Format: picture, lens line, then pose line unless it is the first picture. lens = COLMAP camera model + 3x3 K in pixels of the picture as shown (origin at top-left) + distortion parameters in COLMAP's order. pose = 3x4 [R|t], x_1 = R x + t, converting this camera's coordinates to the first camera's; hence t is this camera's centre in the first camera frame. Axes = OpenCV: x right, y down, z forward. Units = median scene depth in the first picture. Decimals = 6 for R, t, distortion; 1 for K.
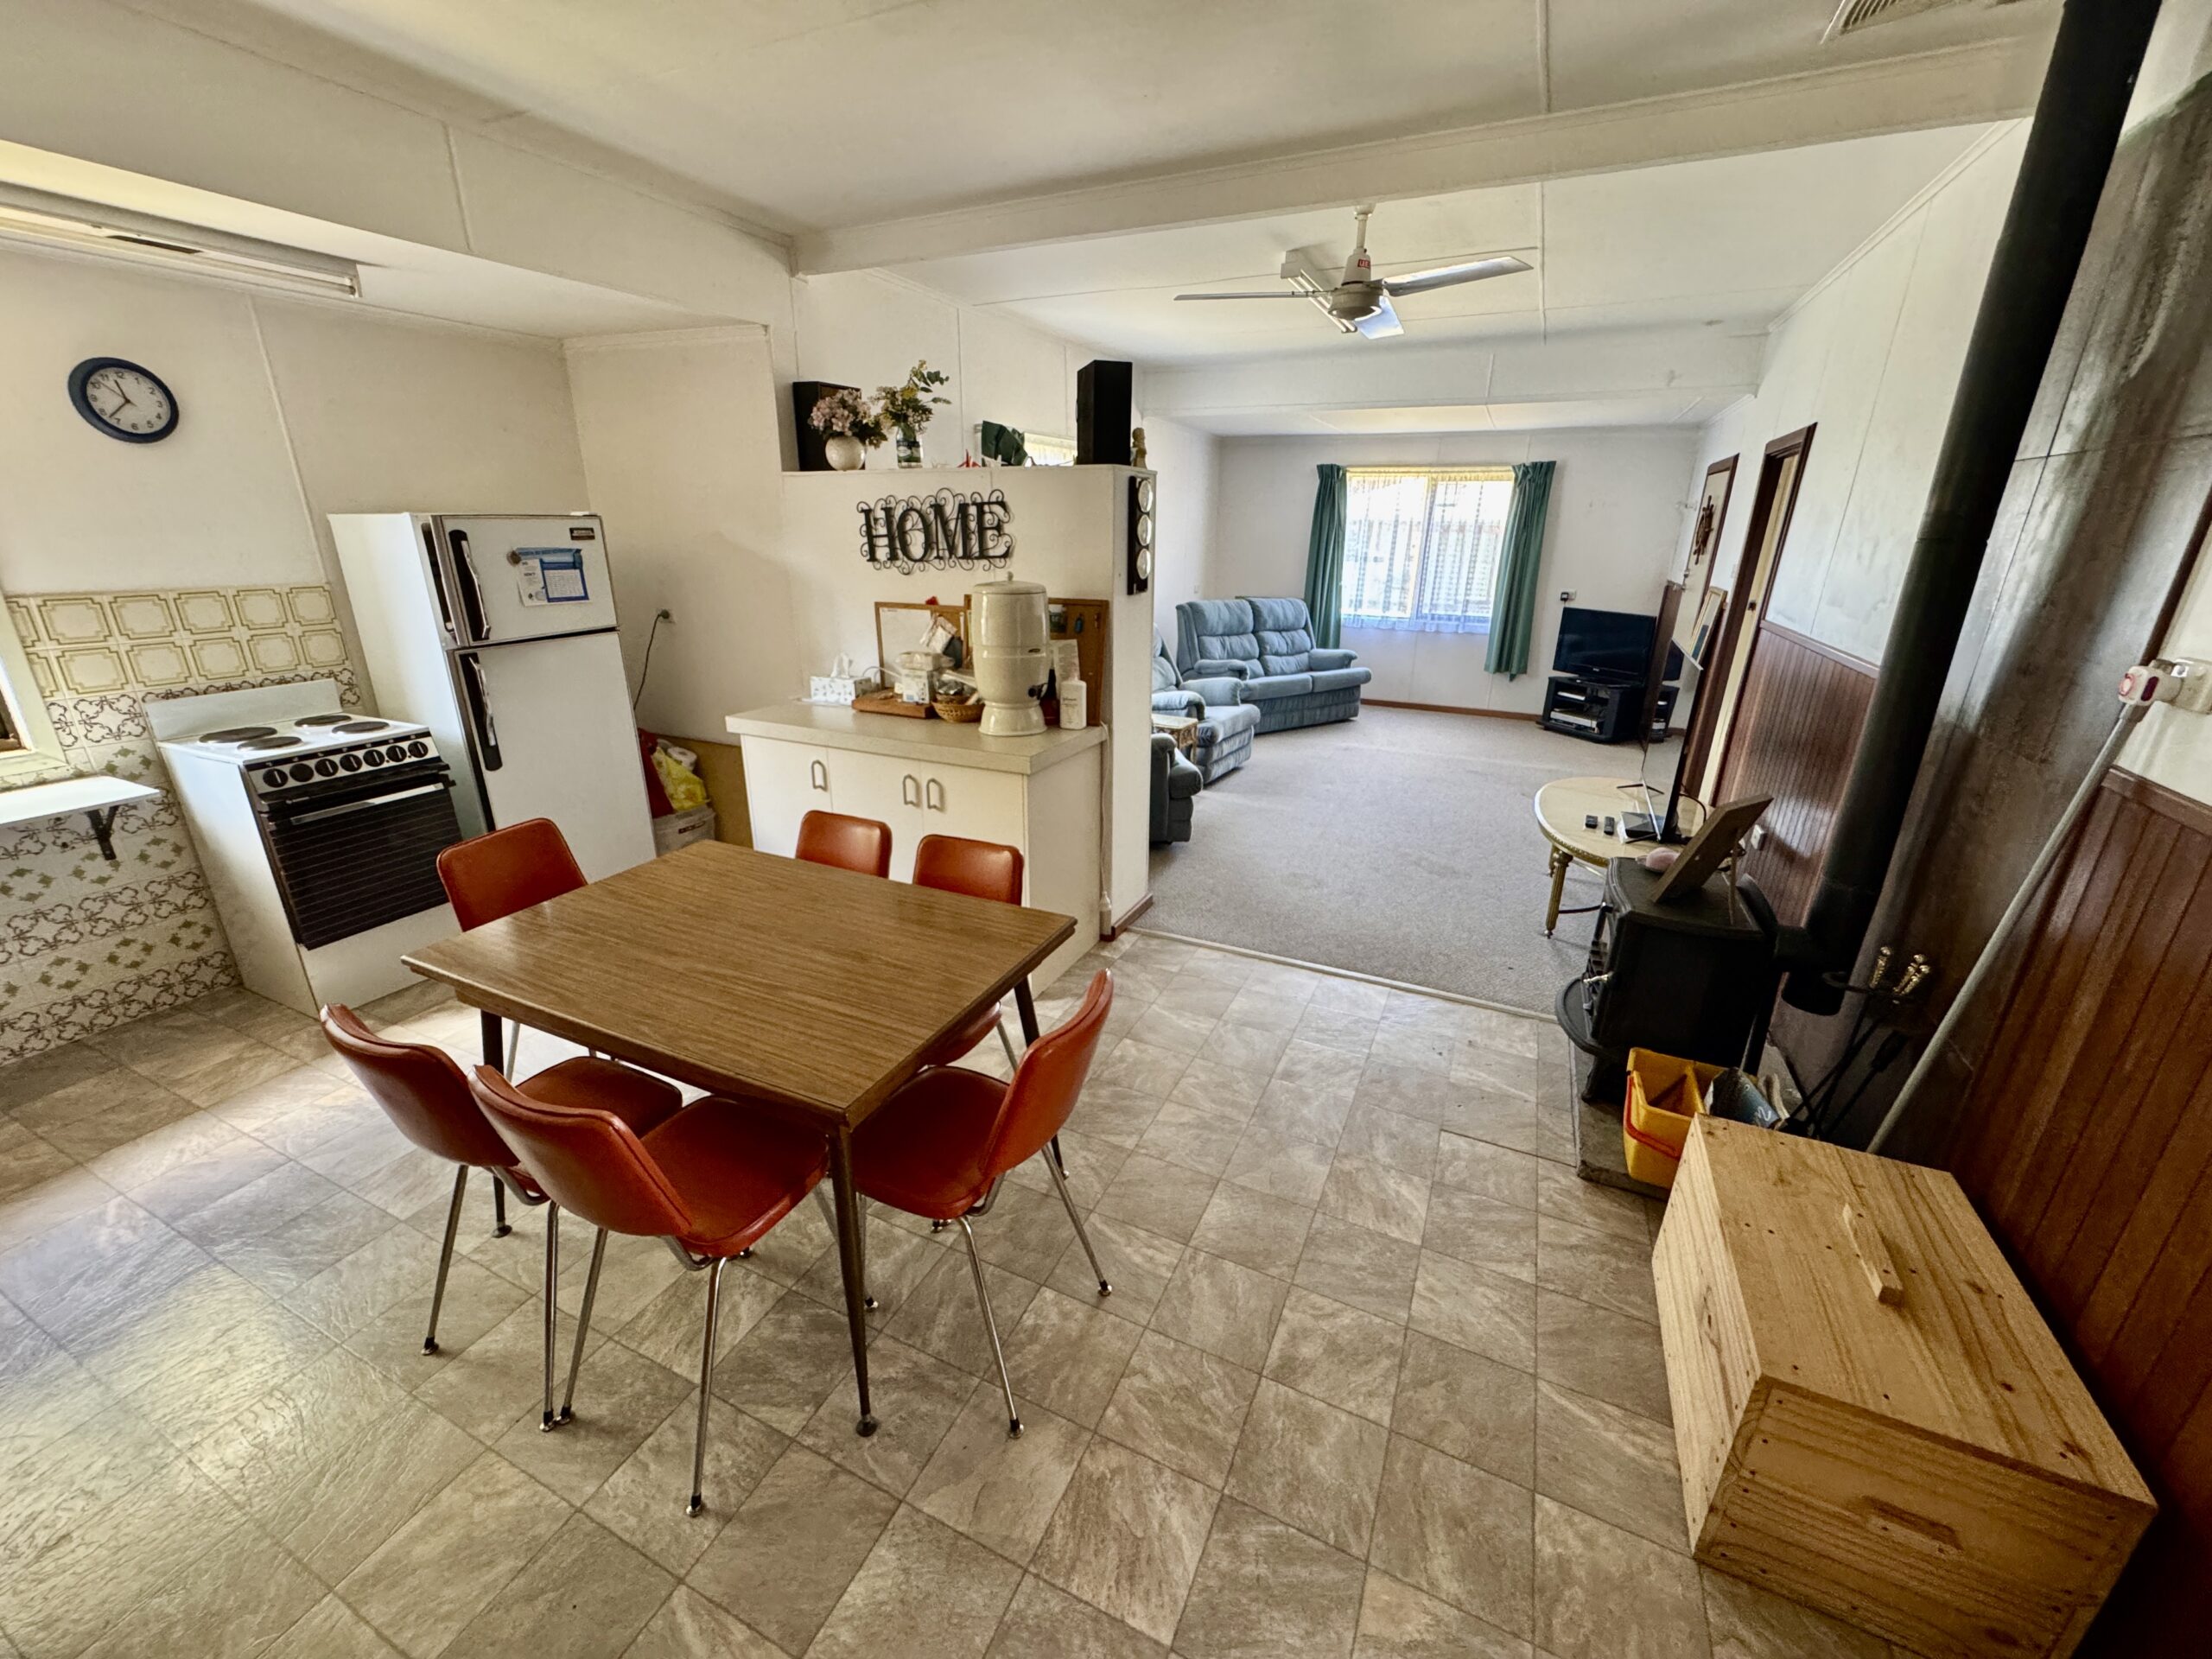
lens RADIAL K [[880.8, 0, 1106.0], [0, 880.8, 829.5], [0, 0, 1]] dist [-0.000668, -0.000076]
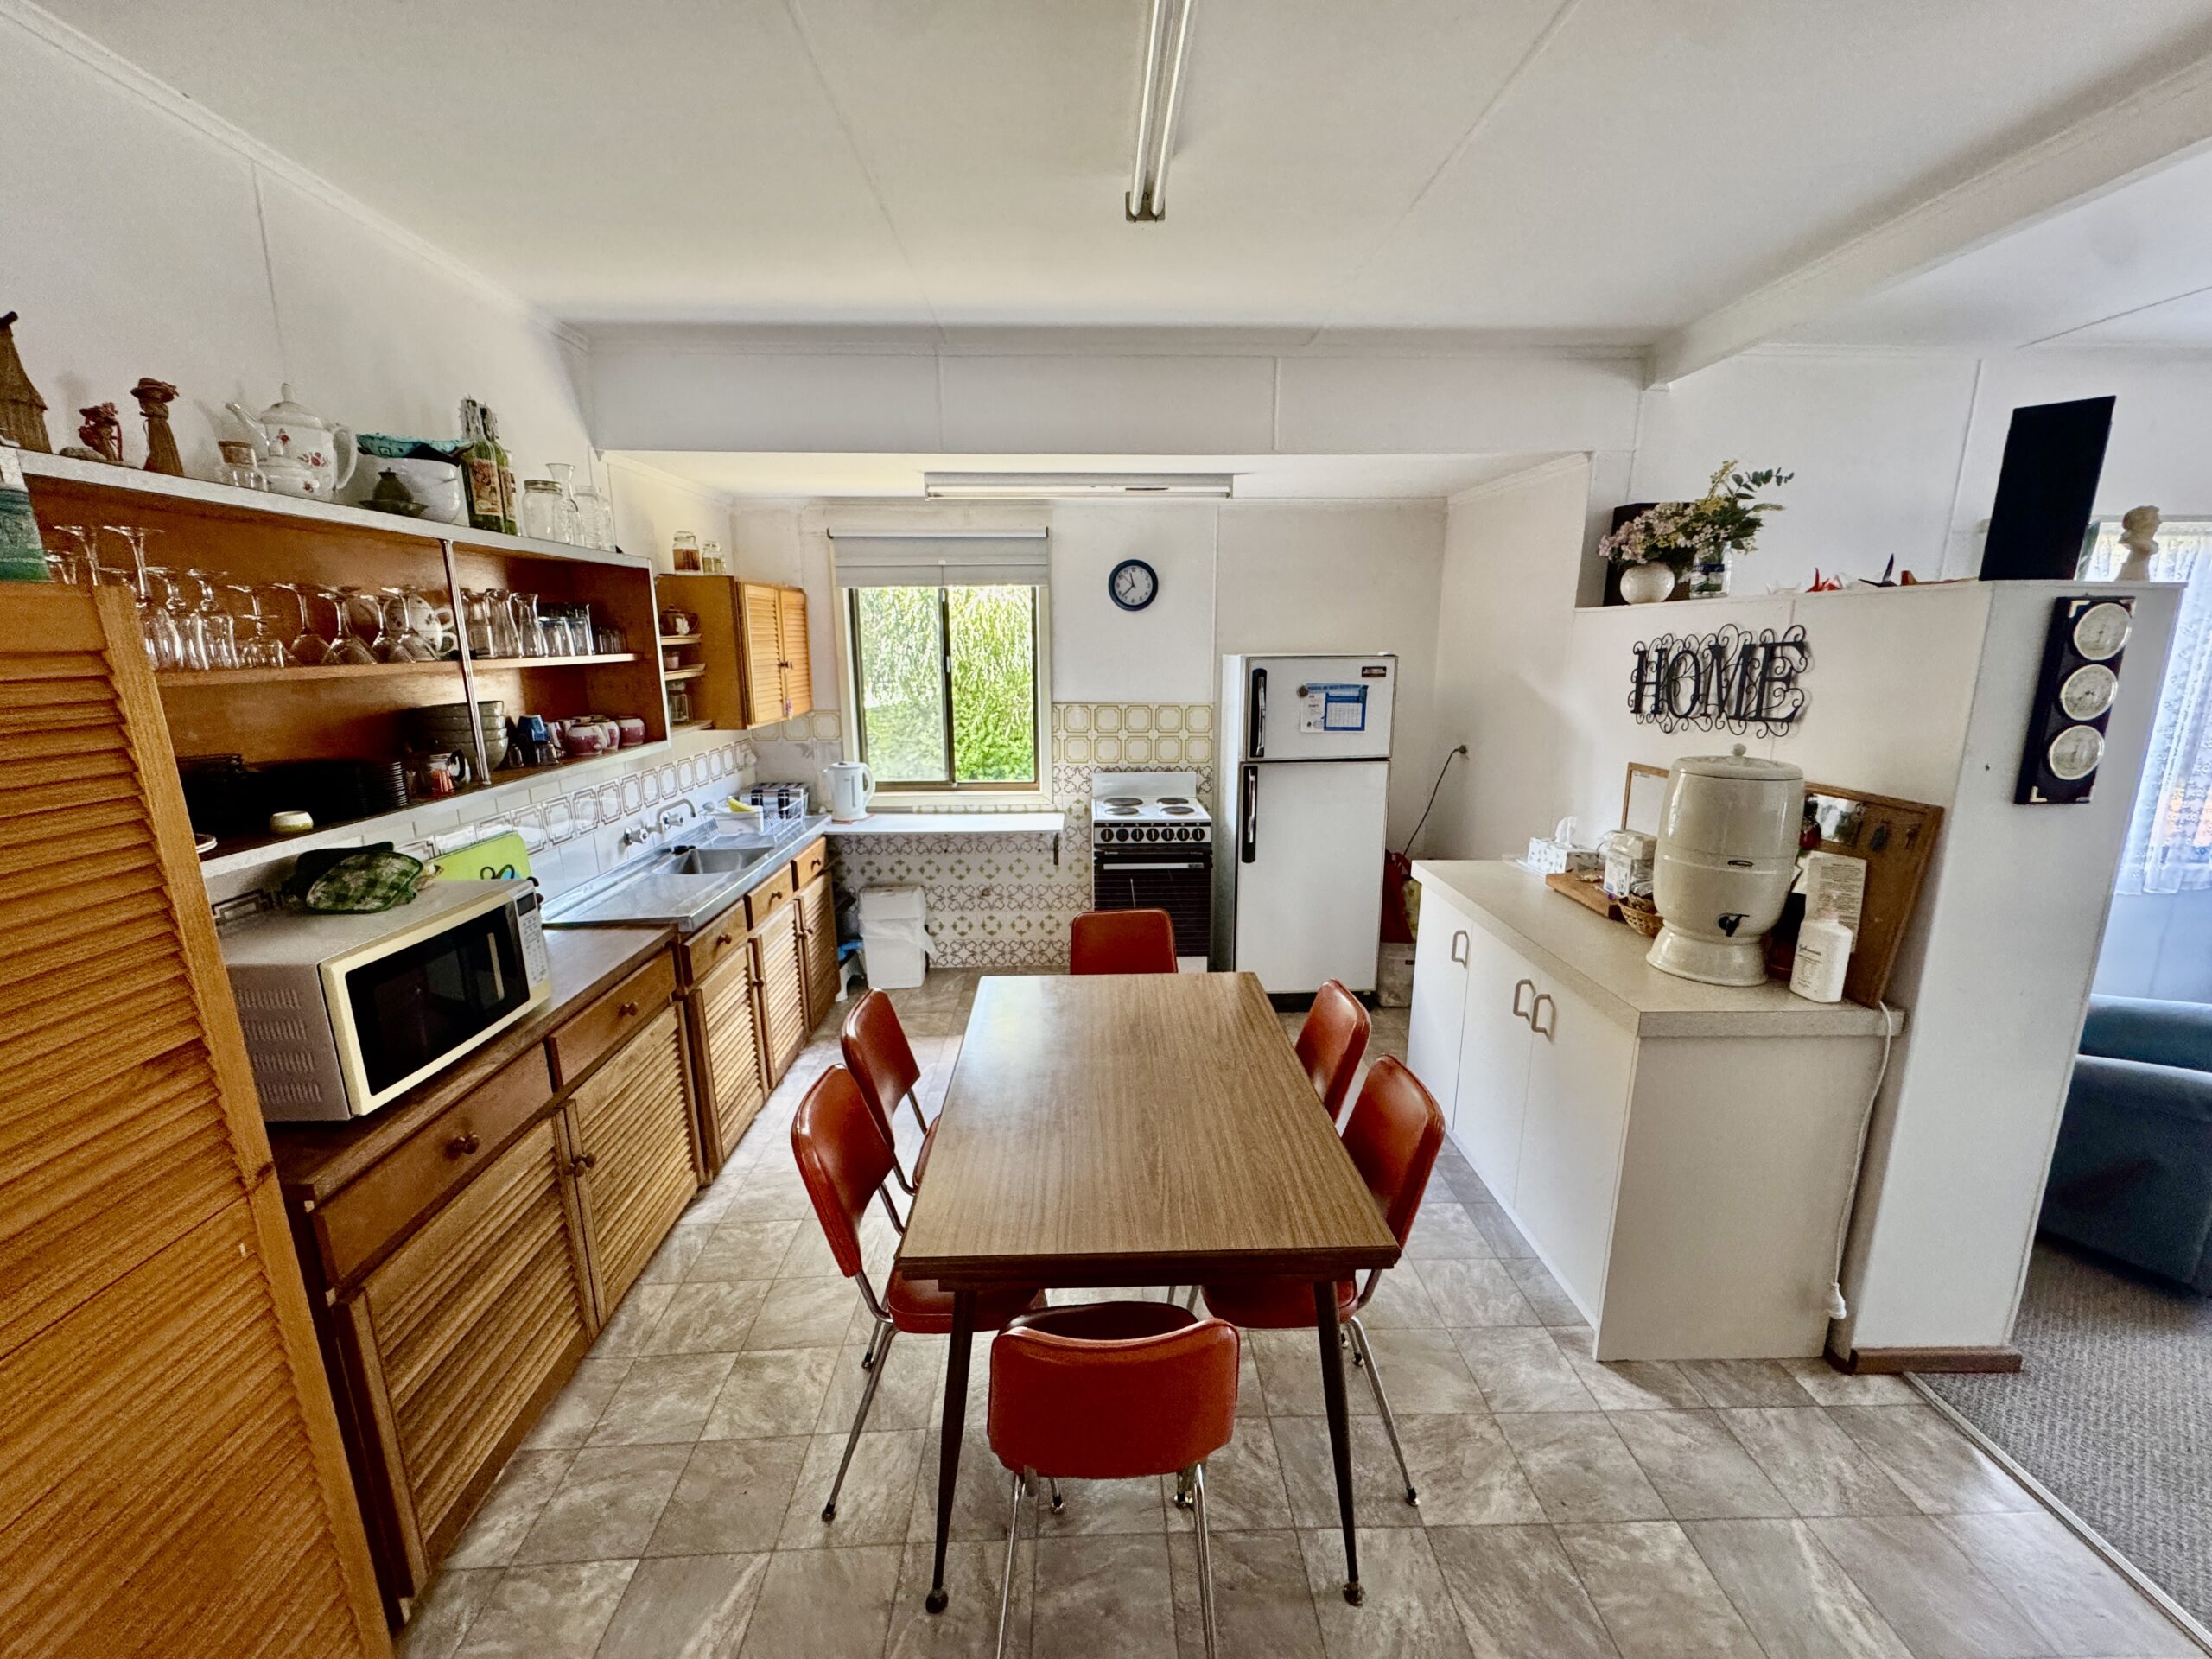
lens RADIAL K [[880.8, 0, 1106.0], [0, 880.8, 829.5], [0, 0, 1]] dist [-0.000668, -0.000076]
pose [[0.454613, 0.179175, -0.872481, 0.246159], [-0.289621, 0.956063, 0.045430, -0.108459], [0.842286, 0.232036, 0.486531, 0.249773]]
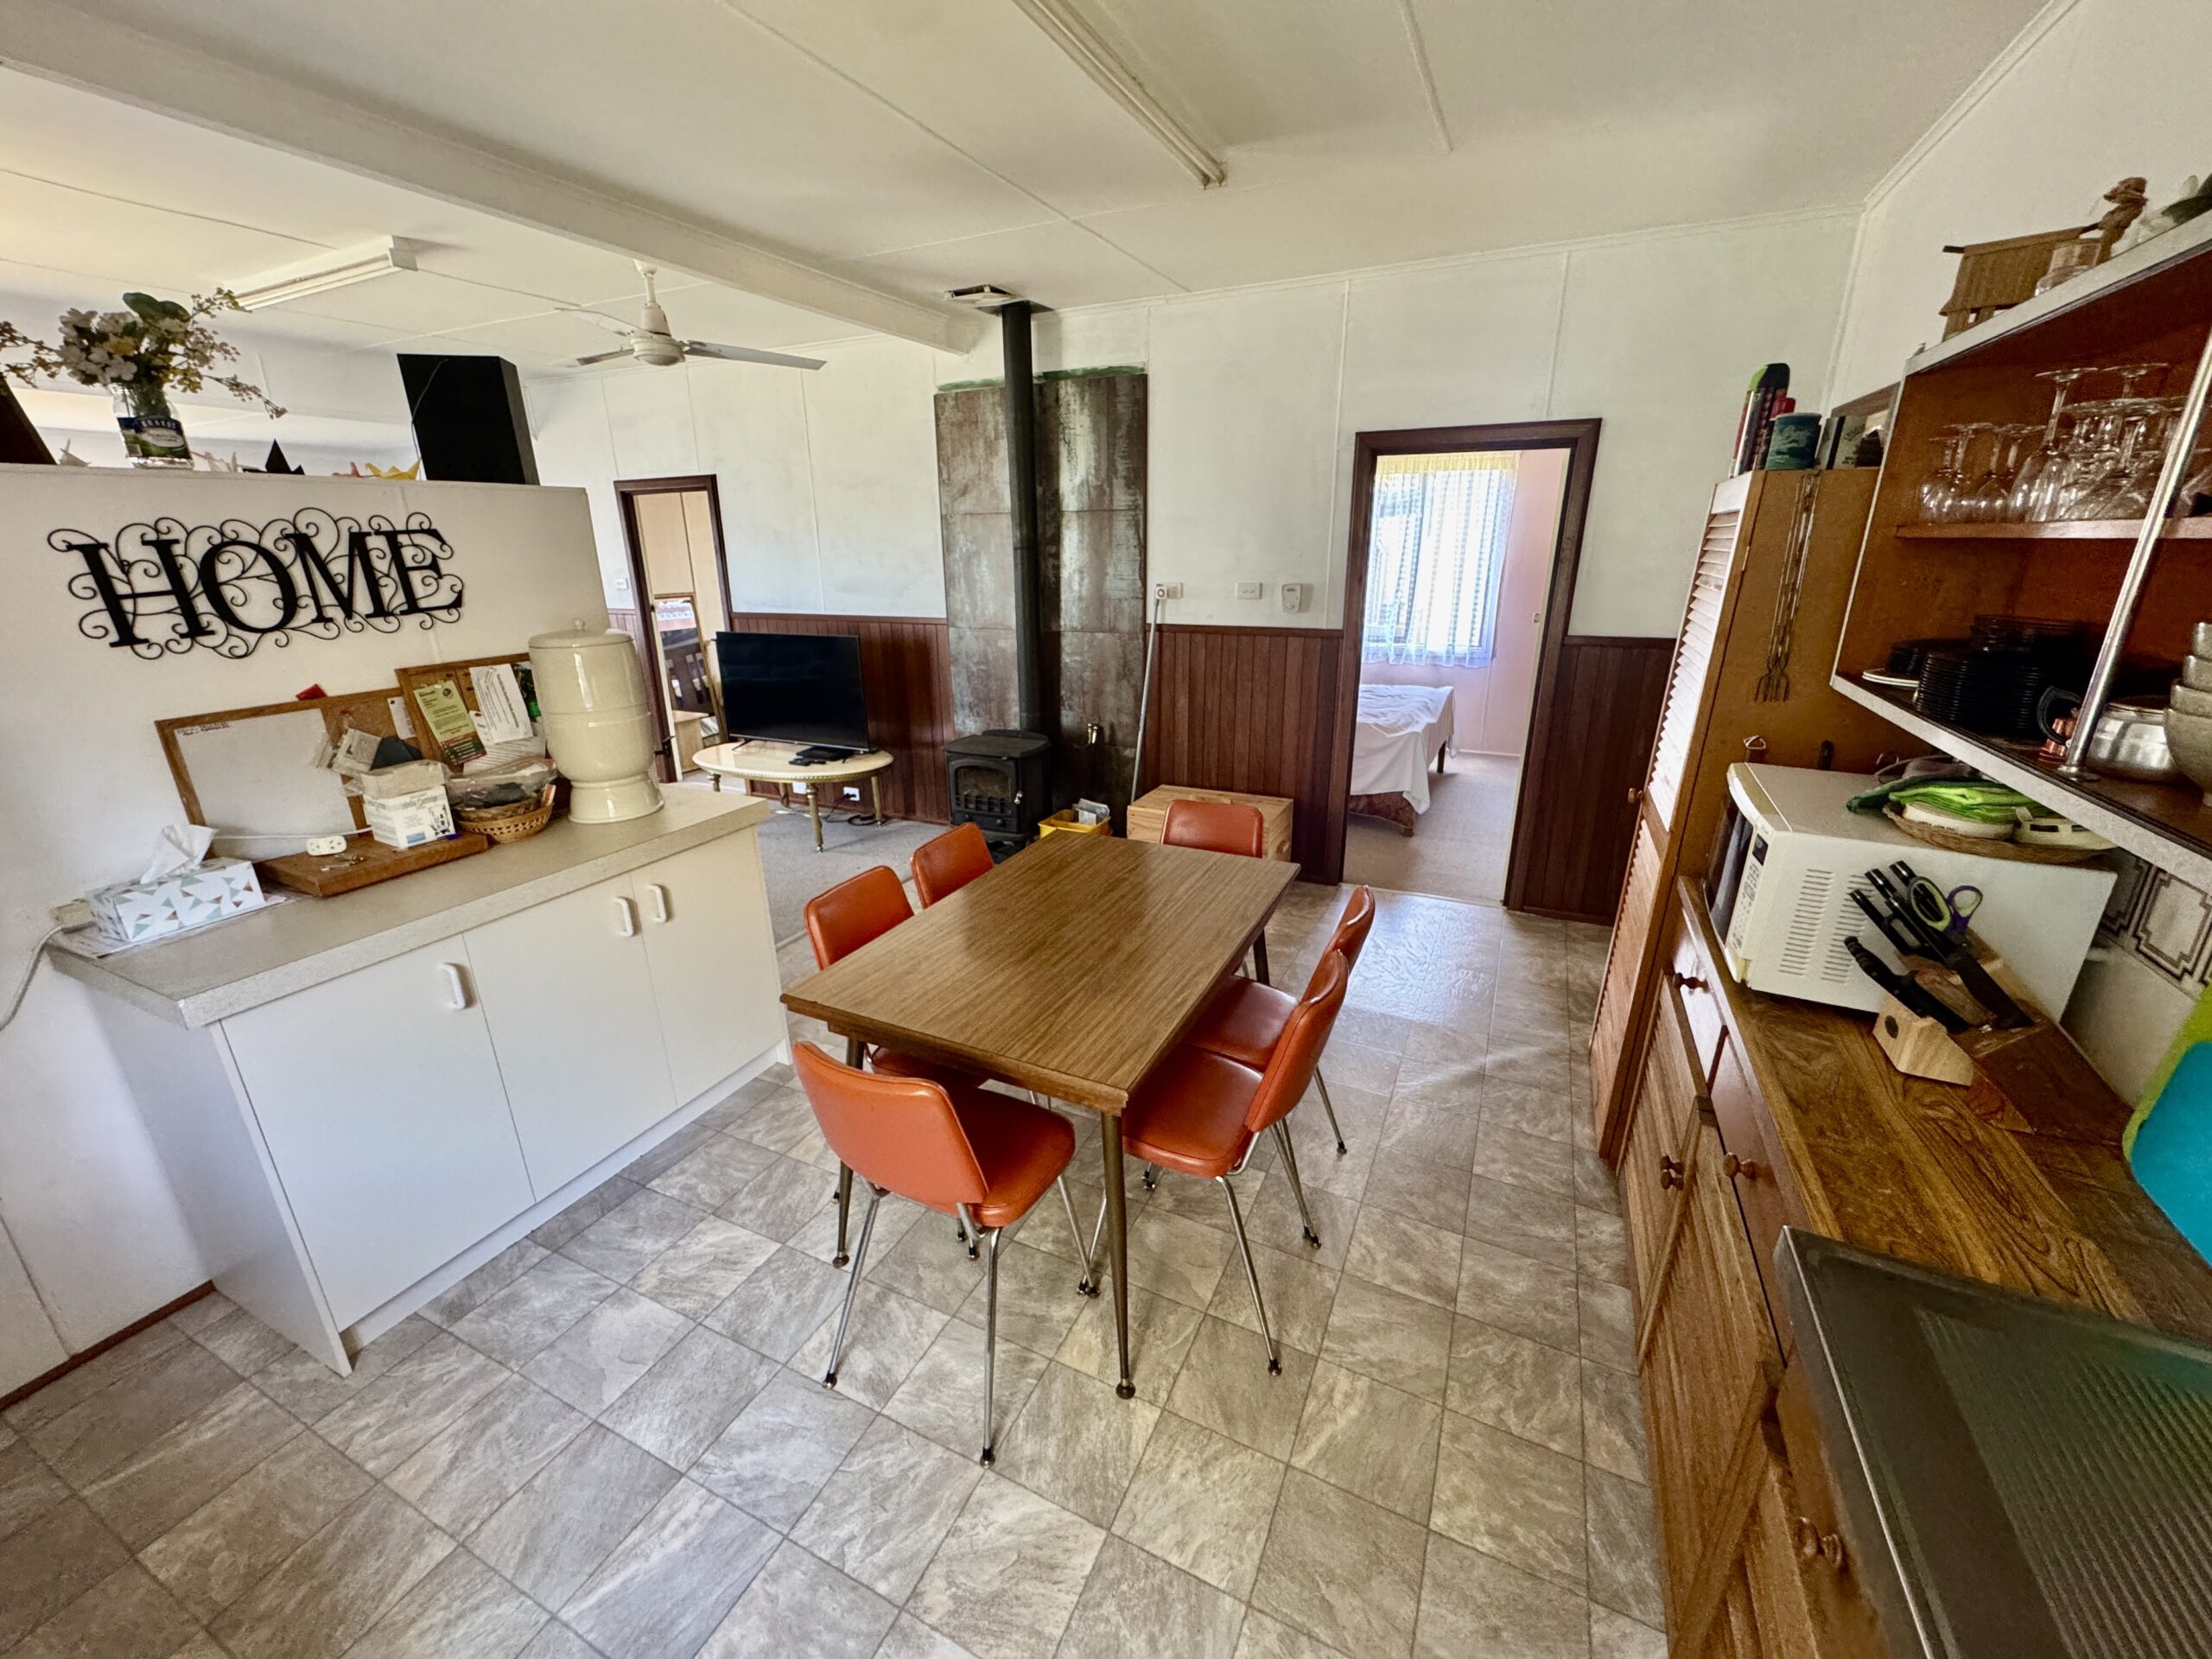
lens RADIAL K [[880.8, 0, 1106.0], [0, 880.8, 829.5], [0, 0, 1]] dist [-0.000668, -0.000076]
pose [[0.000989, -0.323185, 0.946335, -0.834136], [0.340688, 0.889831, 0.303533, -0.183604], [-0.940176, 0.322105, 0.110985, 0.478272]]
